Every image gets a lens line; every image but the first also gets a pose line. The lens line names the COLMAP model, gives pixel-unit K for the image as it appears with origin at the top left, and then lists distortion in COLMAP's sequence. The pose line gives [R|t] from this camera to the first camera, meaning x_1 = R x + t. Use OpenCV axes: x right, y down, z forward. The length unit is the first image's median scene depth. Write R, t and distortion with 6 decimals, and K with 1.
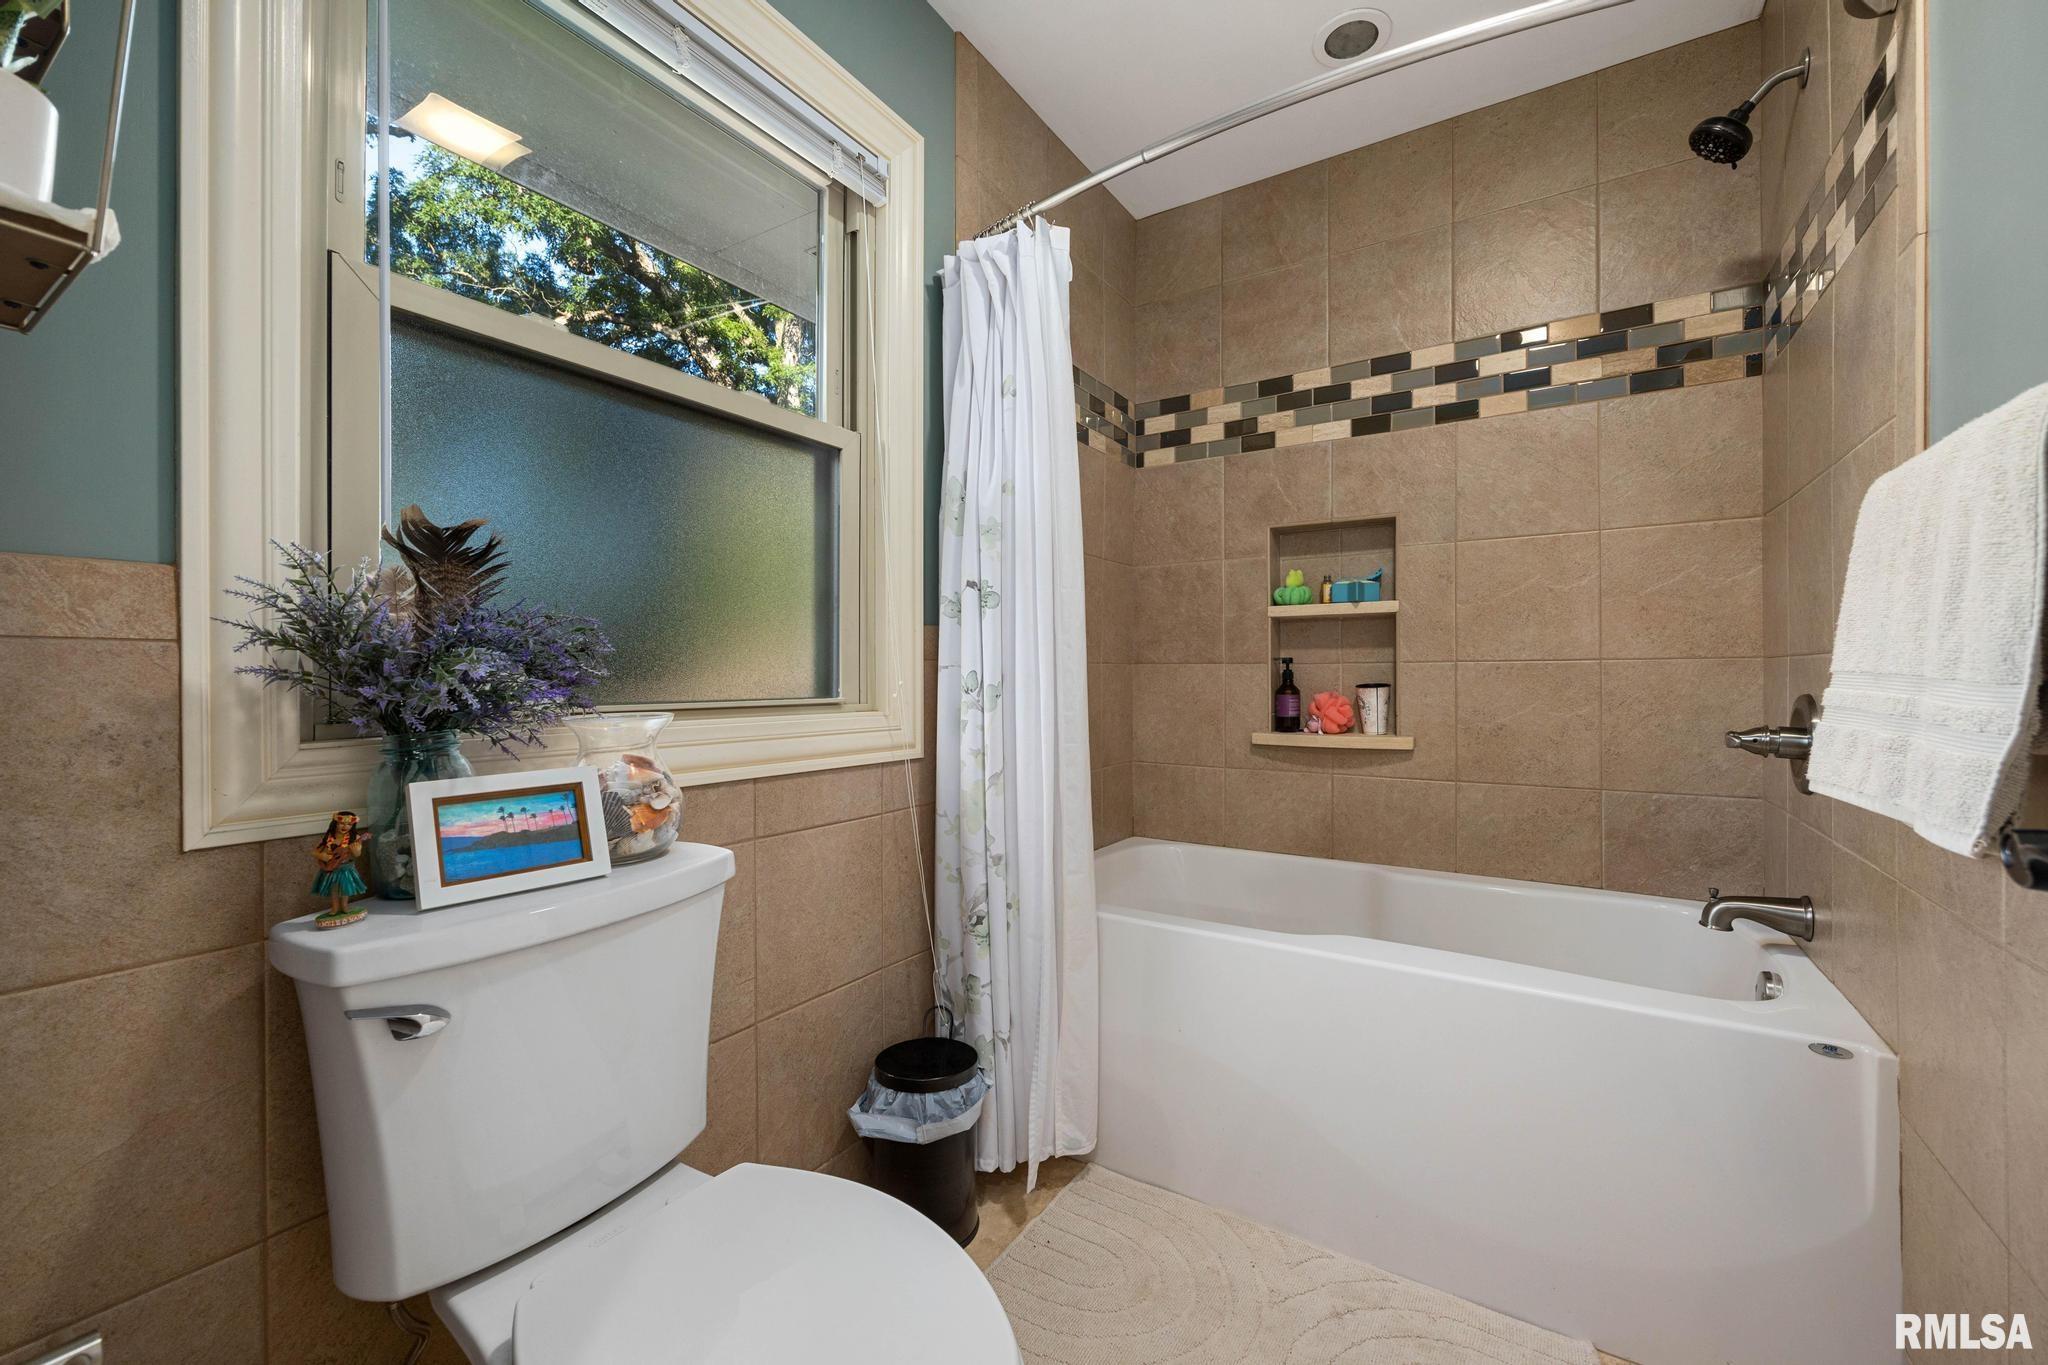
lens RADIAL K [[826.8, 0, 1024.7], [0, 826.8, 678.4], [0, 0, 1]] dist [-0.000307, -0.000003]
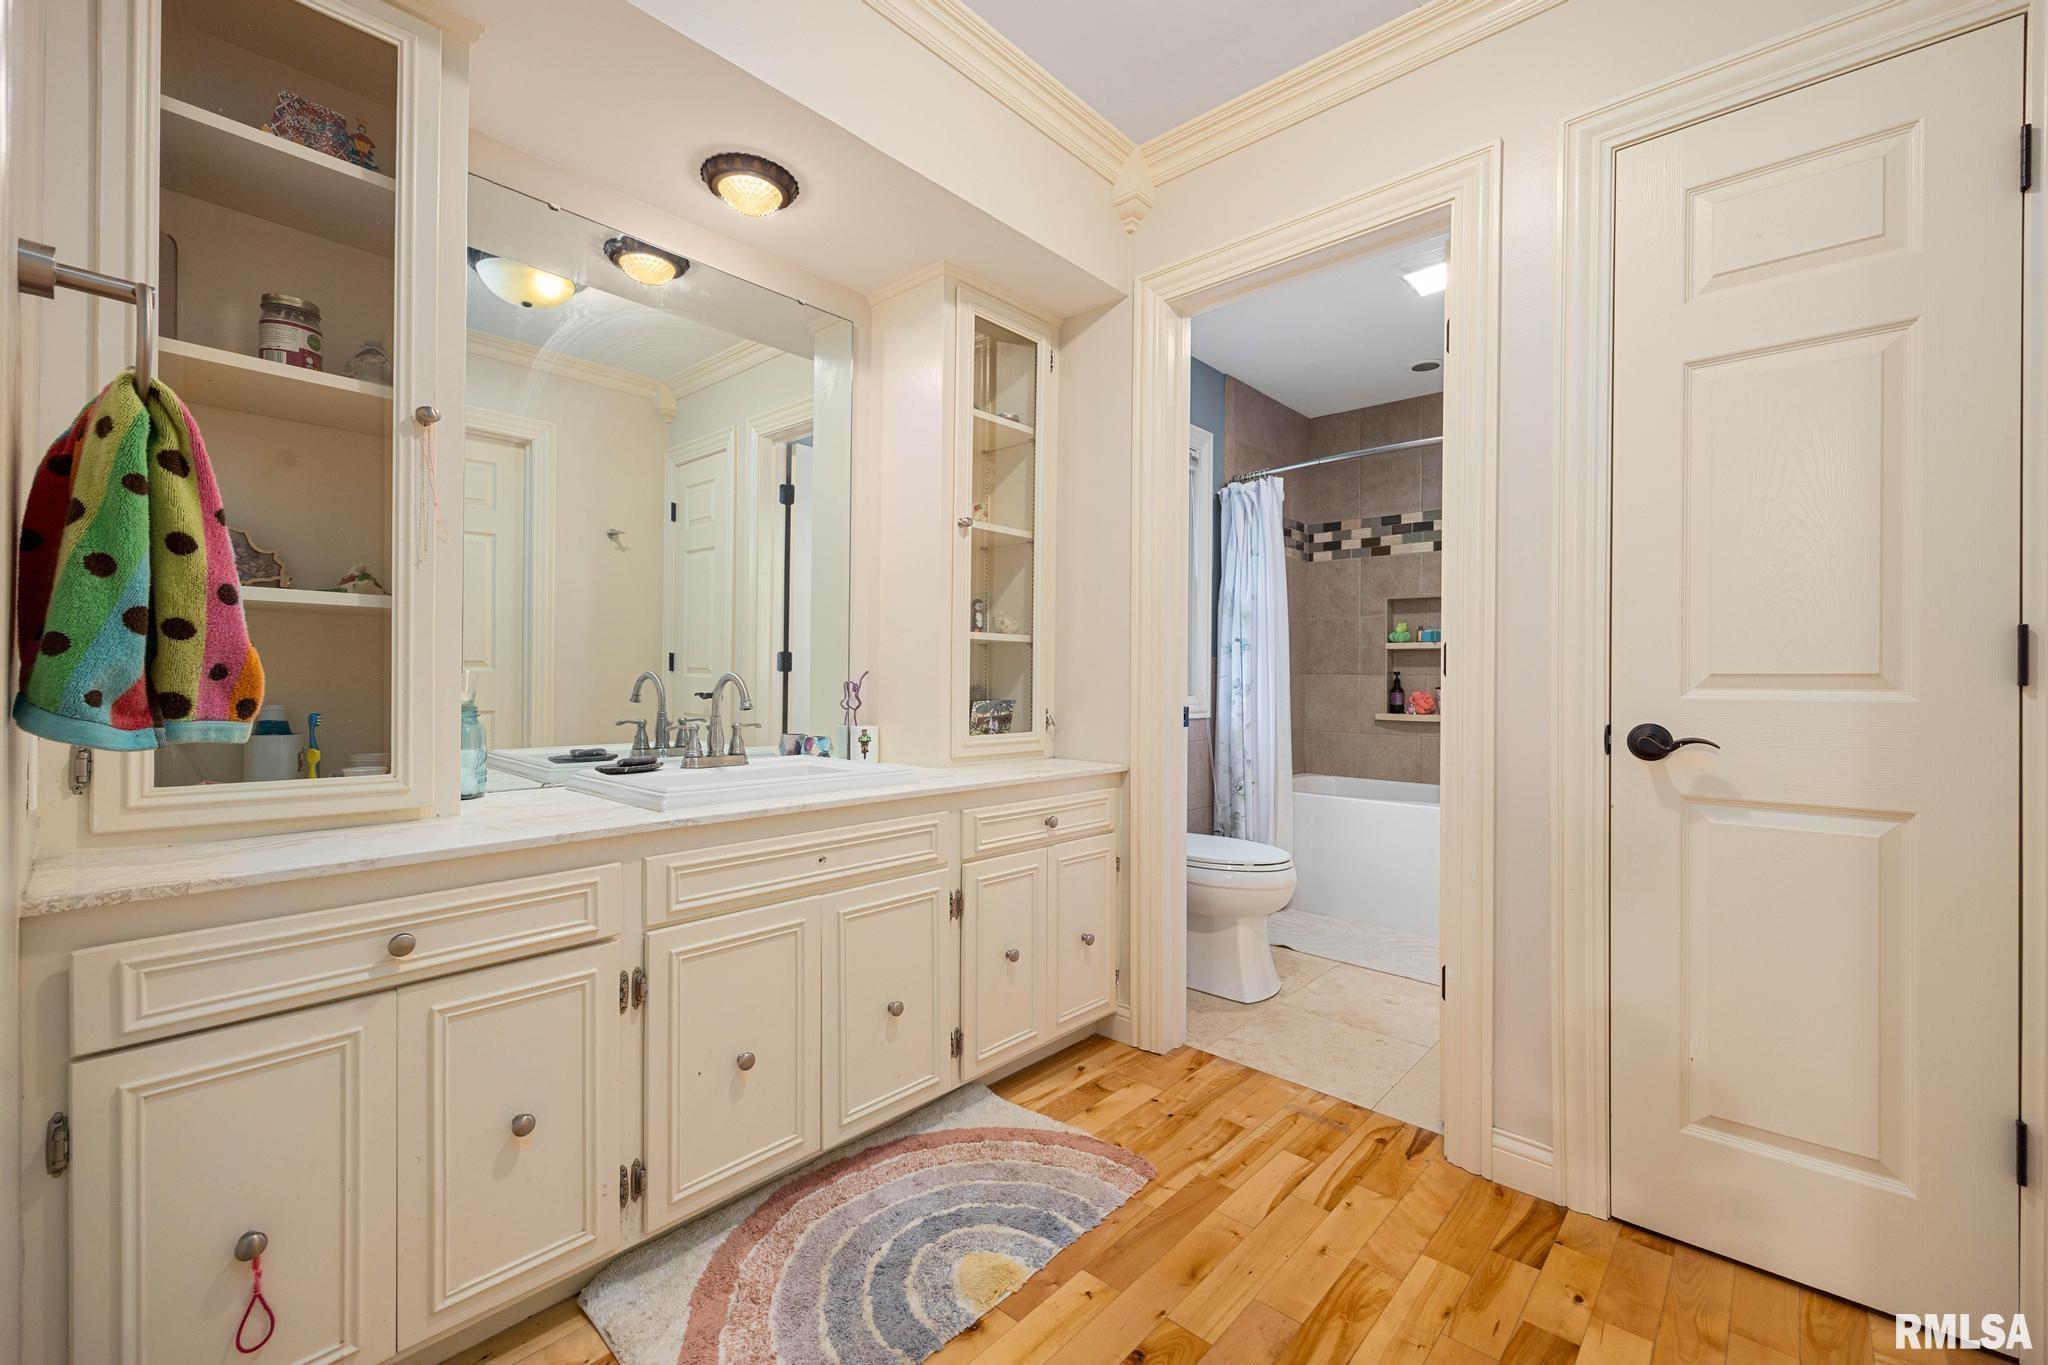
lens RADIAL K [[826.8, 0, 1026.9], [0, 826.8, 684.6], [0, 0, 1]] dist [-0.000307, -0.000003]
pose [[0.985887, 0.009554, -0.167137, -0.172825], [-0.008907, 0.999950, 0.004618, 0.001679], [0.167173, -0.003064, 0.985923, -0.903207]]
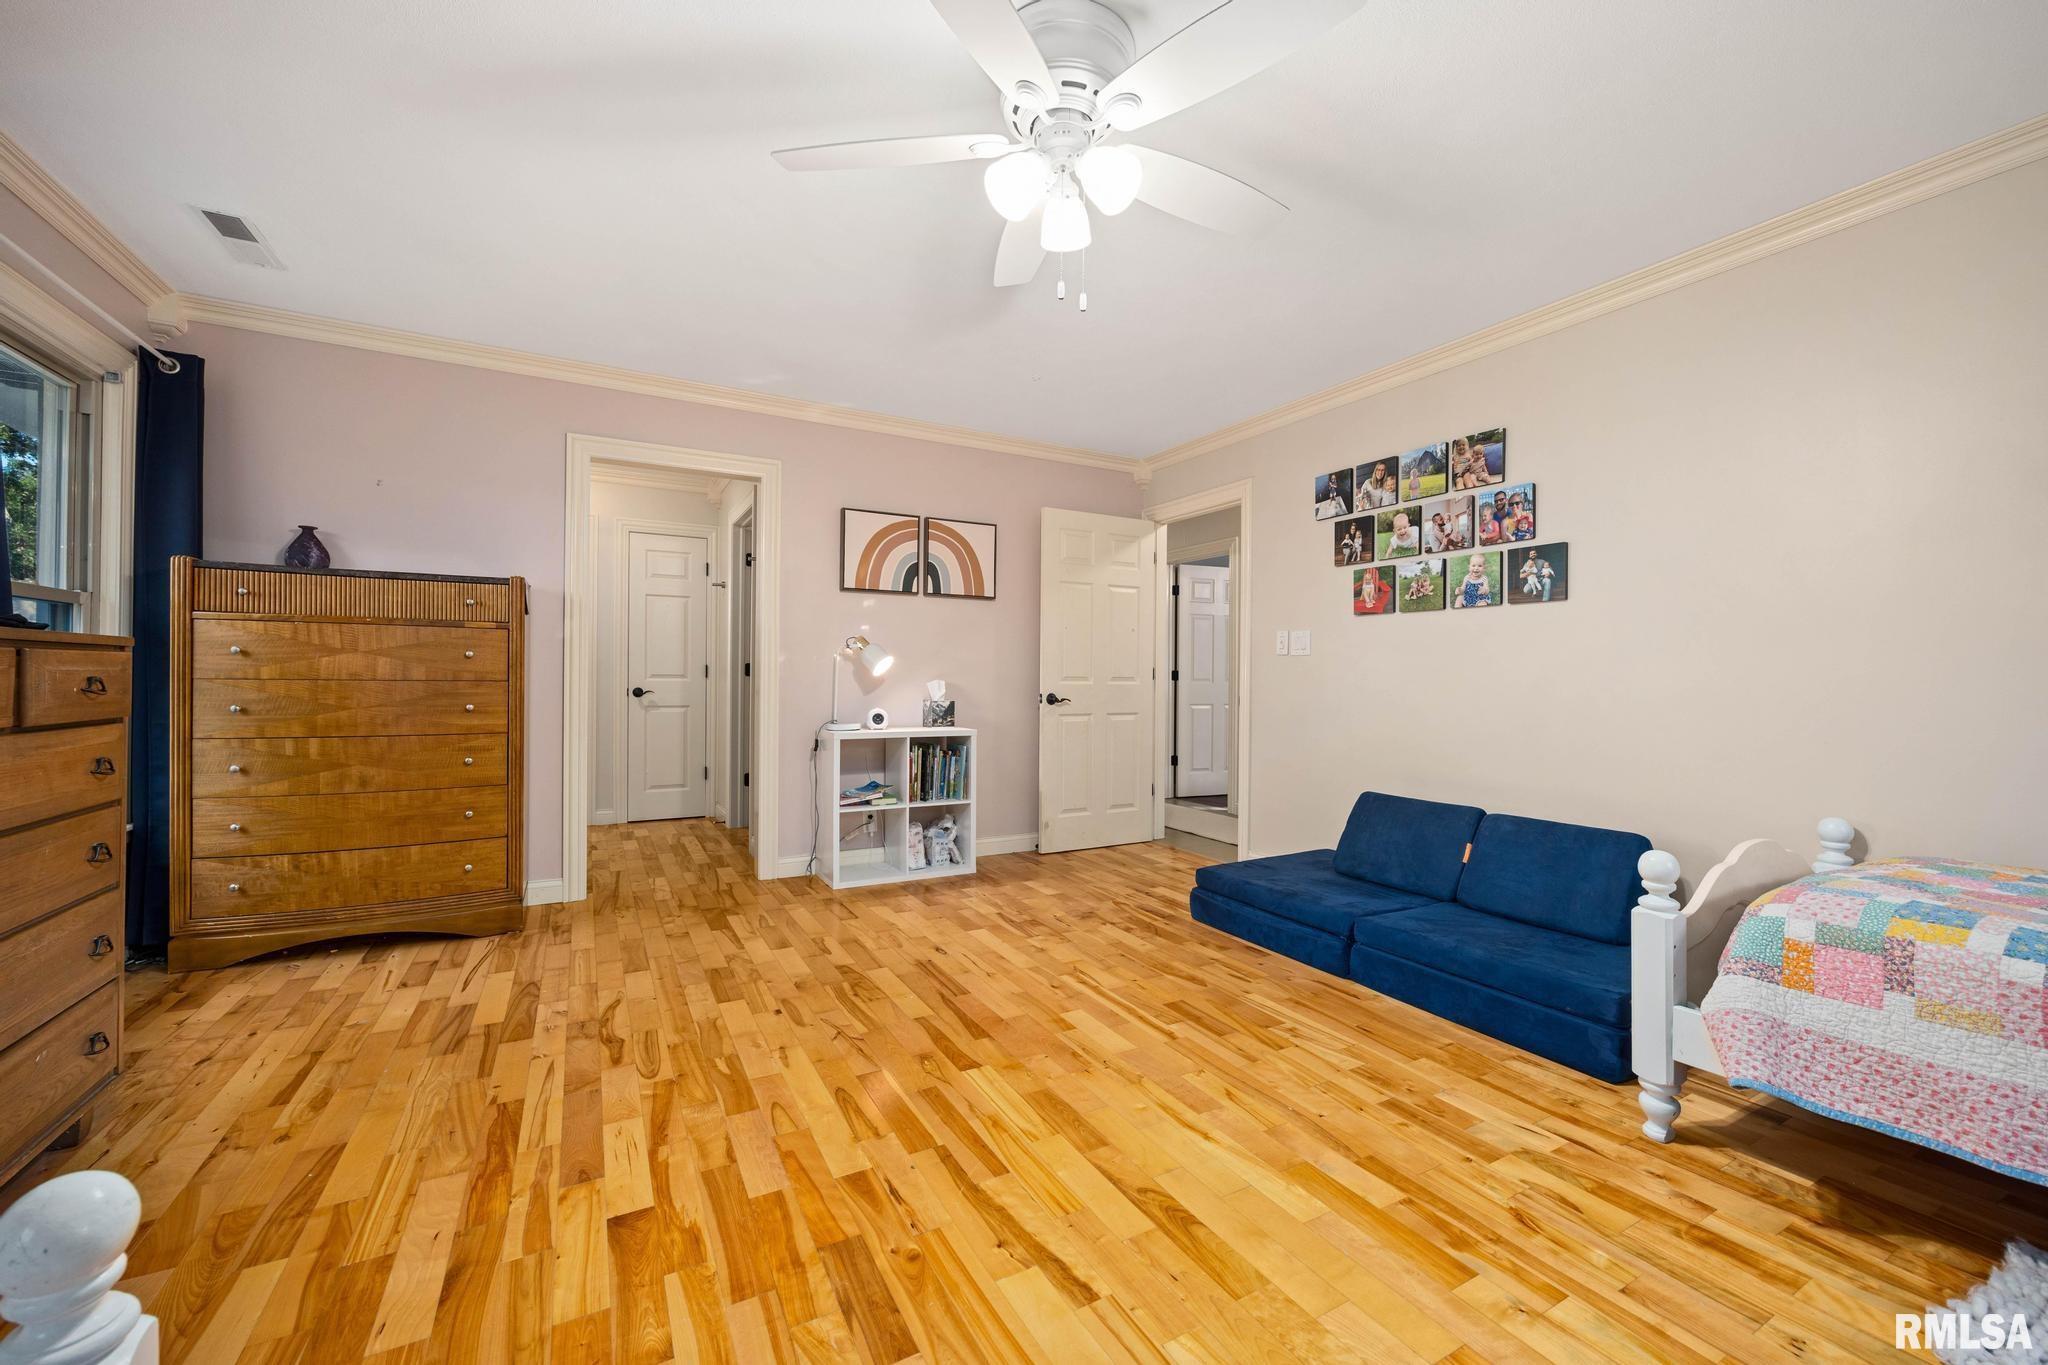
lens RADIAL K [[826.8, 0, 1026.6], [0, 826.8, 680.7], [0, 0, 1]] dist [-0.000307, -0.000003]
pose [[0.485497, 0.009281, 0.874189, -2.945939], [-0.007564, 0.999951, -0.006415, 0.040133], [-0.874206, -0.003497, 0.485543, -4.280884]]
